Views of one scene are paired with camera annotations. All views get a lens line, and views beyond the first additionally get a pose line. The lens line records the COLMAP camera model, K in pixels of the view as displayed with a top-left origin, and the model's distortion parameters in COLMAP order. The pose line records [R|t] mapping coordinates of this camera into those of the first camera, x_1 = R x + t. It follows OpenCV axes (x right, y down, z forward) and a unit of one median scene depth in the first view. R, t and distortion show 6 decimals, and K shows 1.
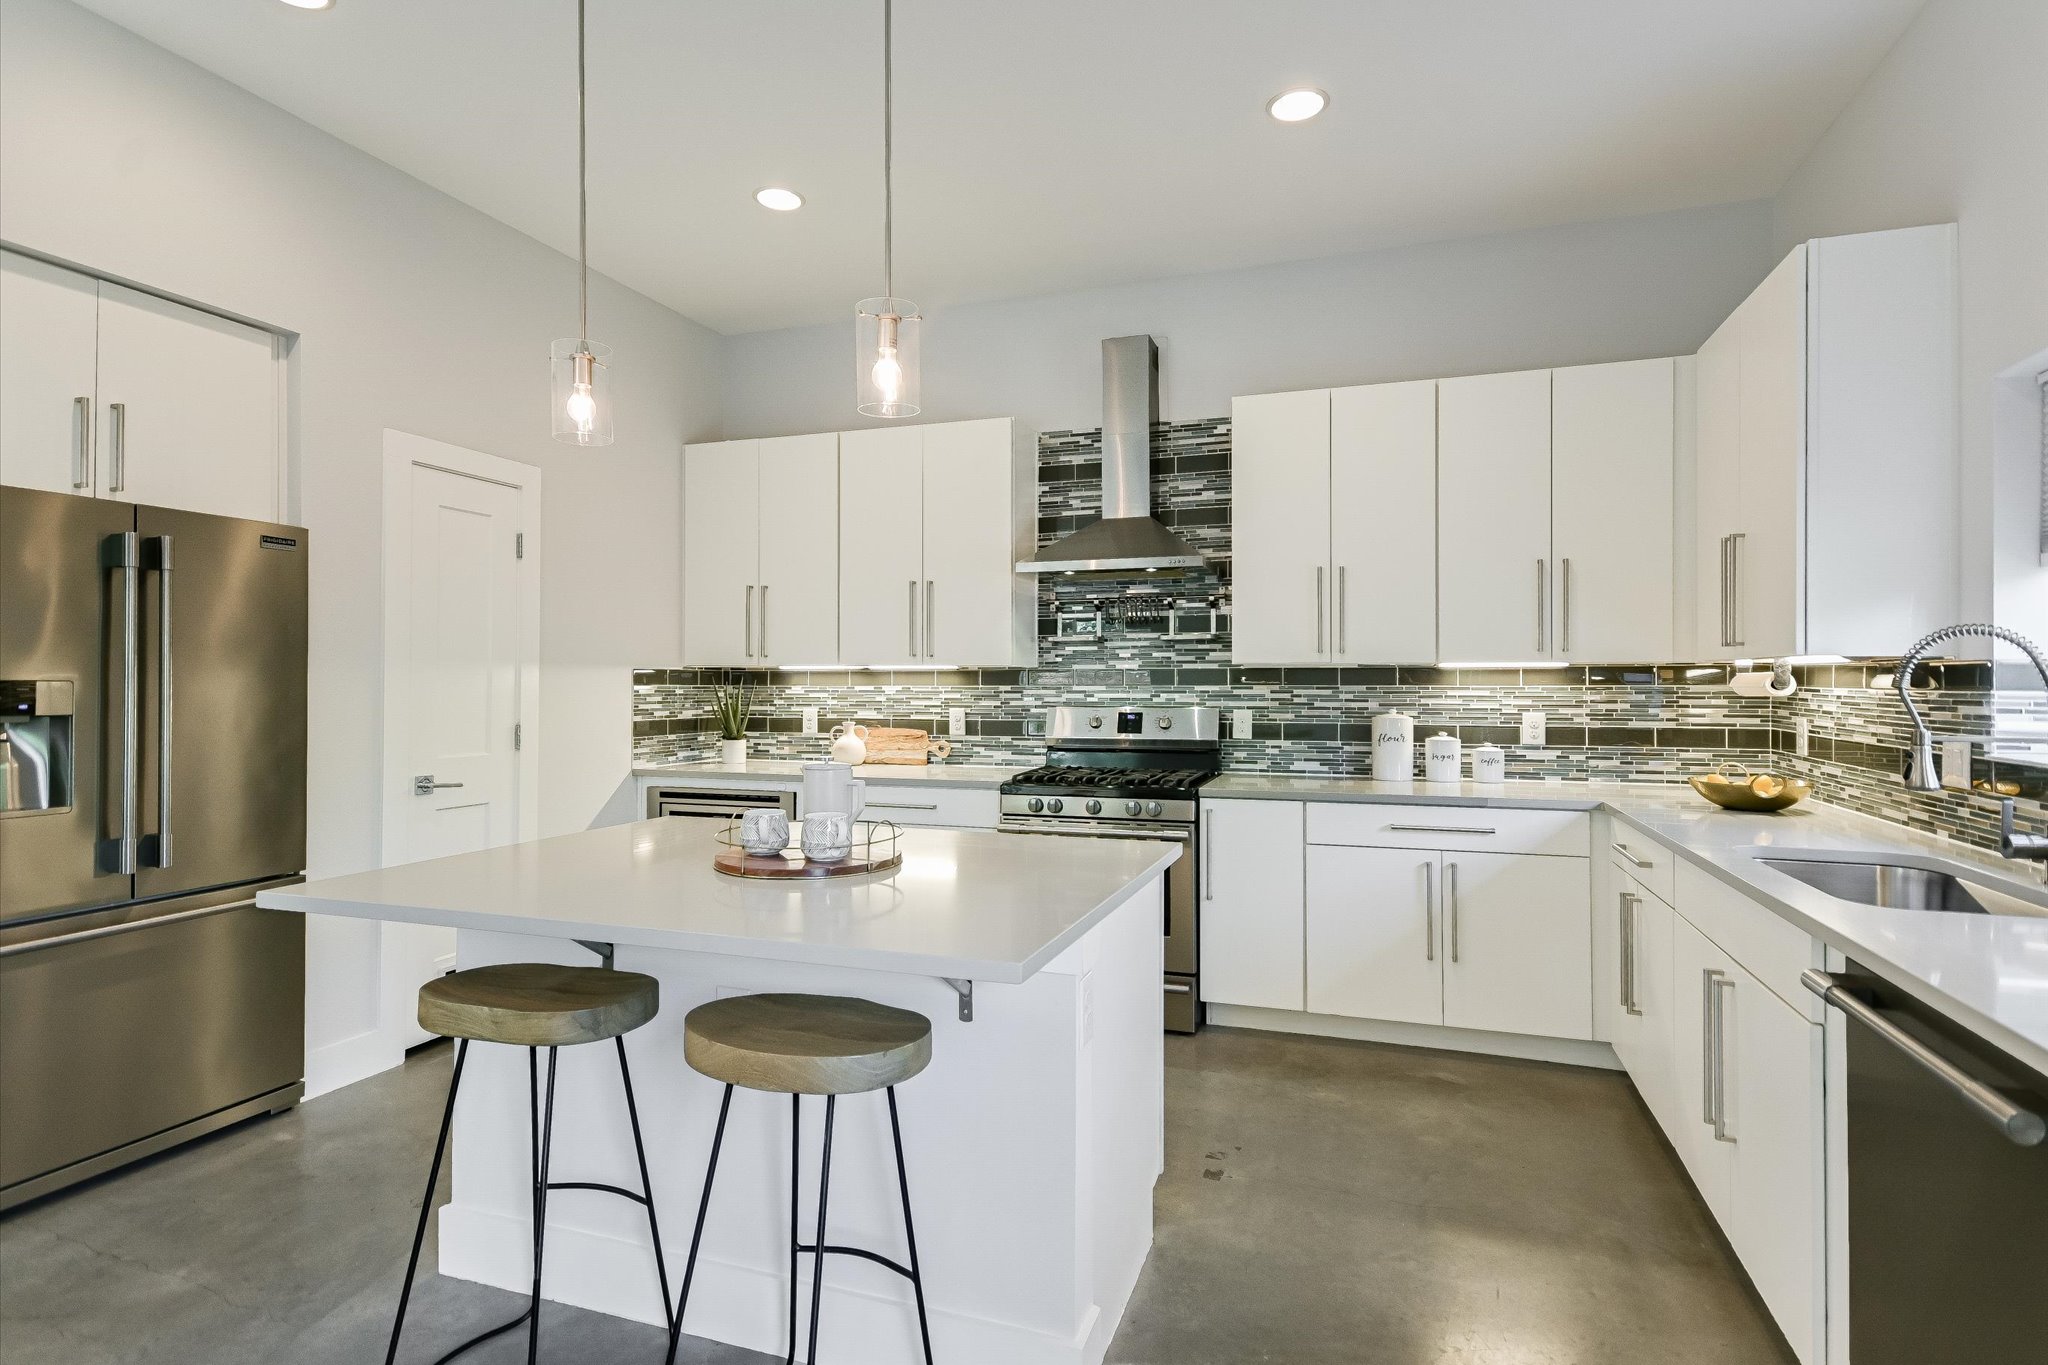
lens RADIAL K [[1015.0, 0, 1057.3], [0, 1015.0, 672.0], [0, 0, 1]] dist [-0.000176, -0.000335]
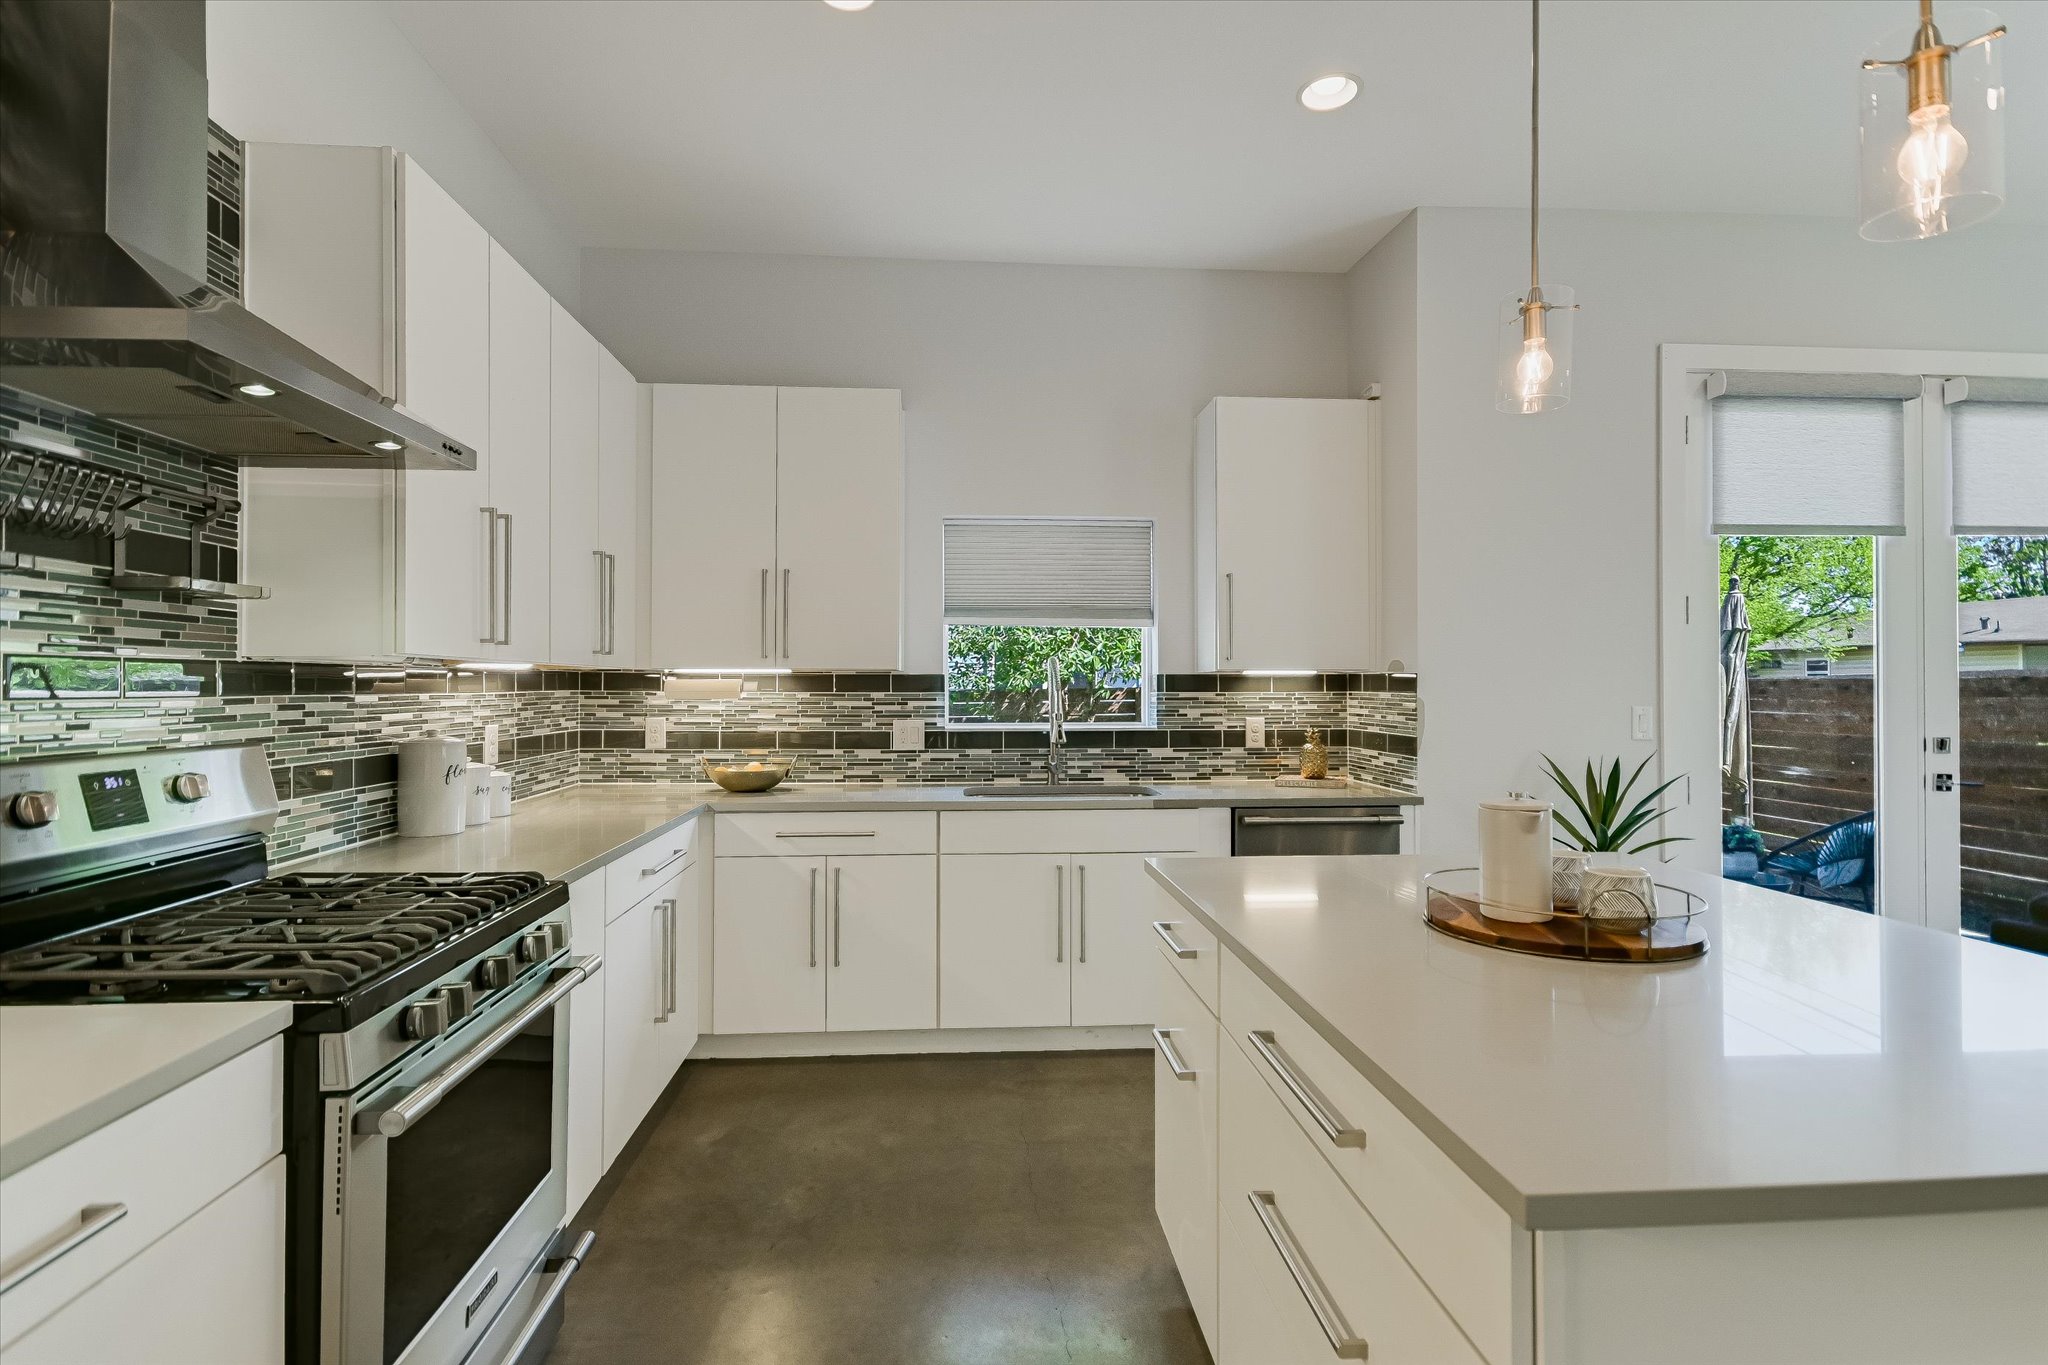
lens RADIAL K [[989.1, 0, 1021.2], [0, 989.1, 678.9], [0, 0, 1]] dist [0.000358, 0.000727]
pose [[-0.376207, 0.005996, 0.926516, -0.391503], [-0.008083, 0.999920, -0.009753, 0.006362], [-0.926500, -0.011158, -0.376128, 0.821414]]
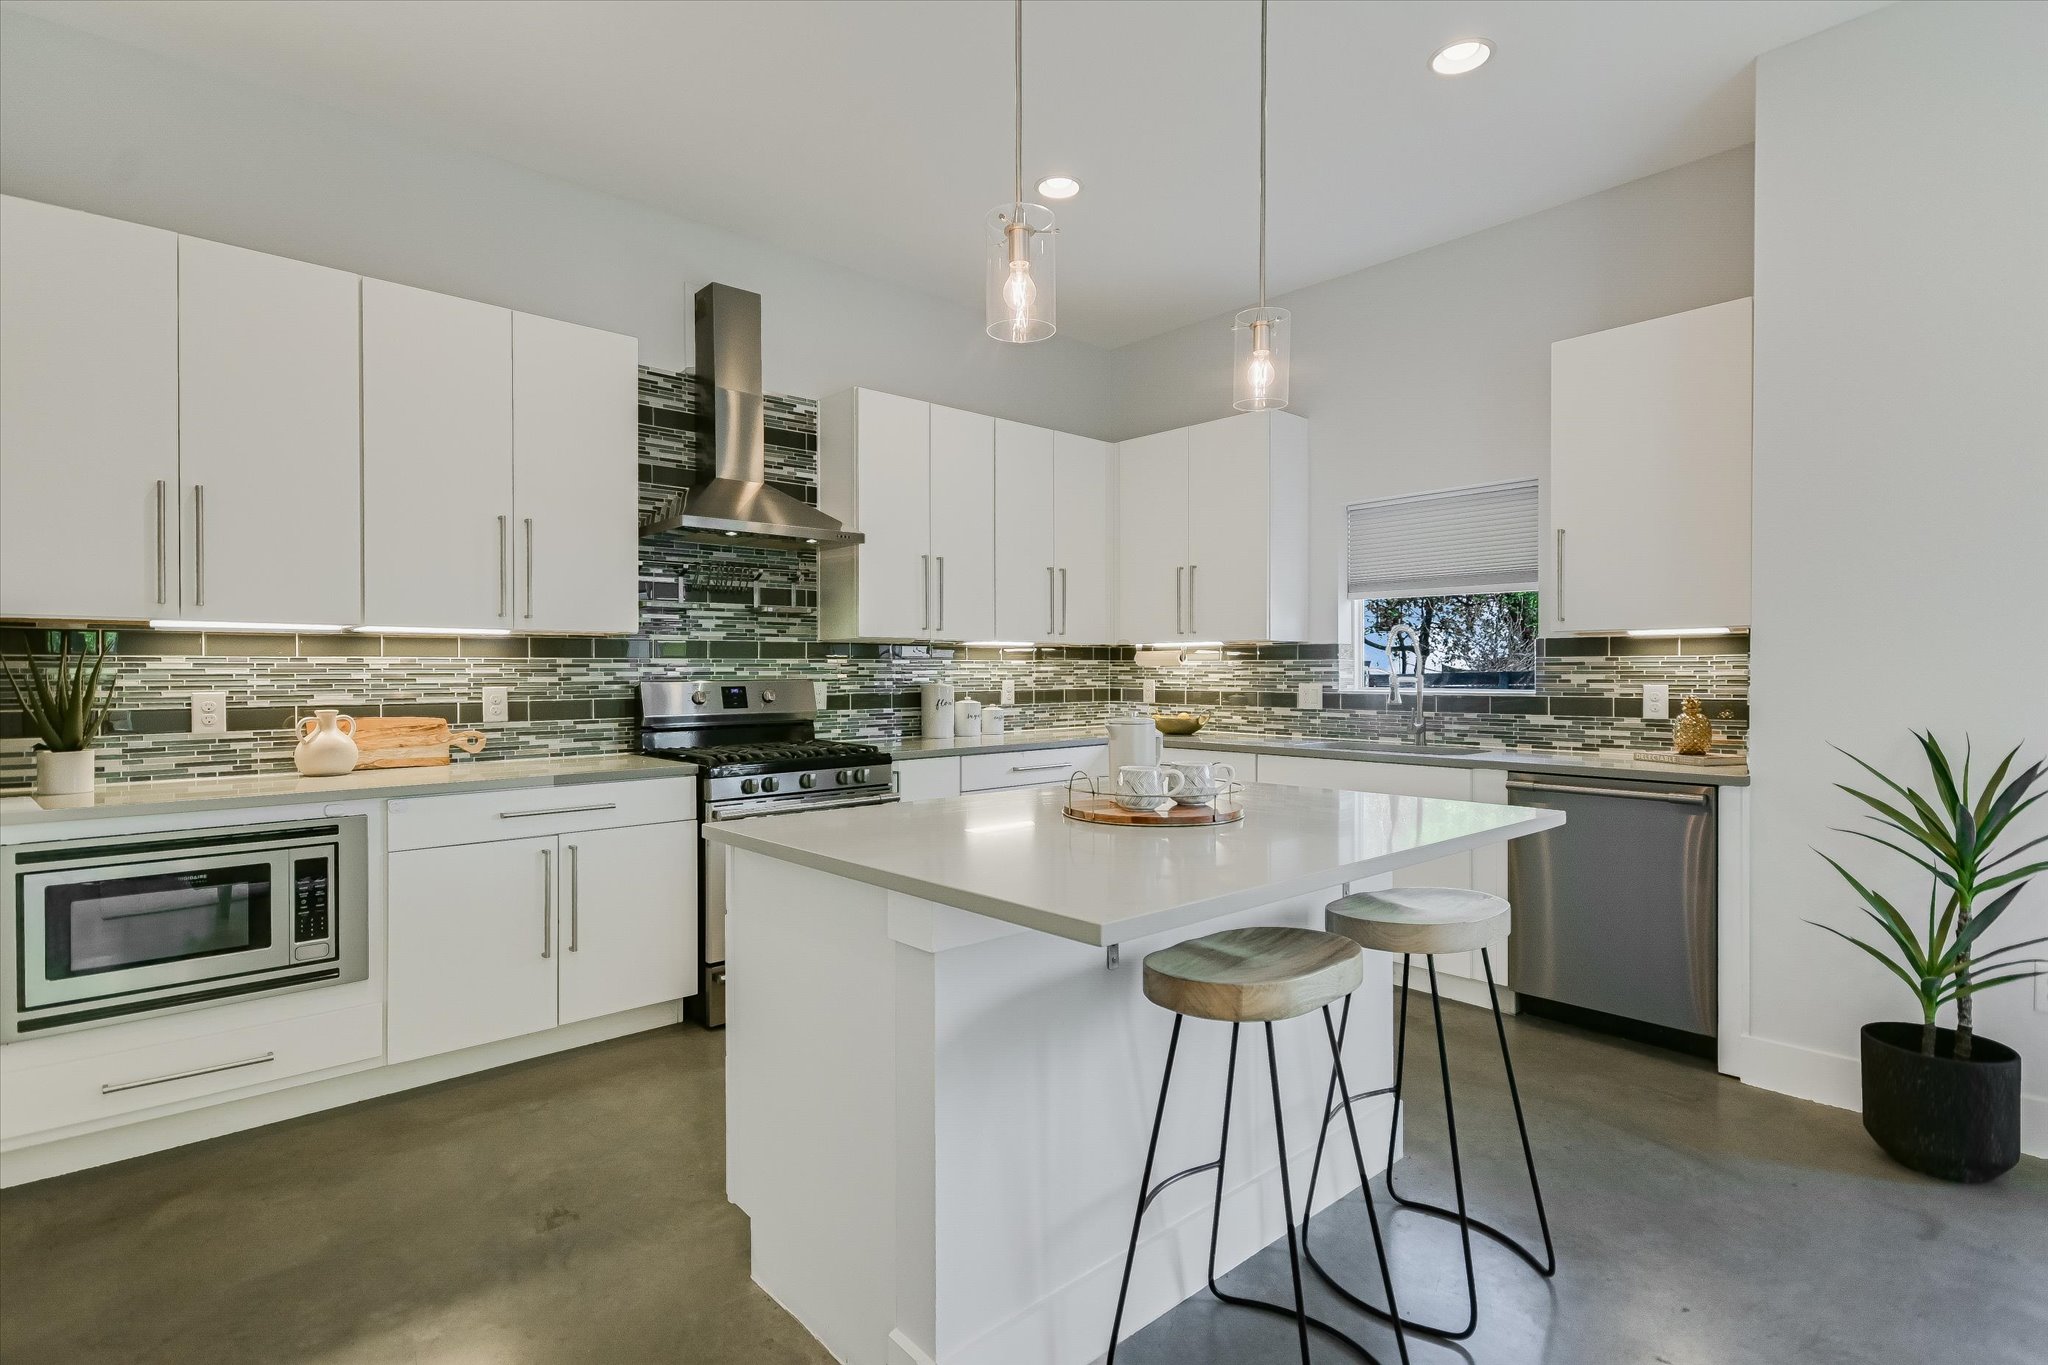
lens RADIAL K [[989.1, 0, 1021.2], [0, 989.1, 678.9], [0, 0, 1]] dist [0.000358, 0.000727]
pose [[0.499811, -0.008074, 0.866097, -0.591100], [-0.004969, 0.999913, 0.012189, 0.020106], [-0.866120, -0.010396, 0.499728, 0.303325]]
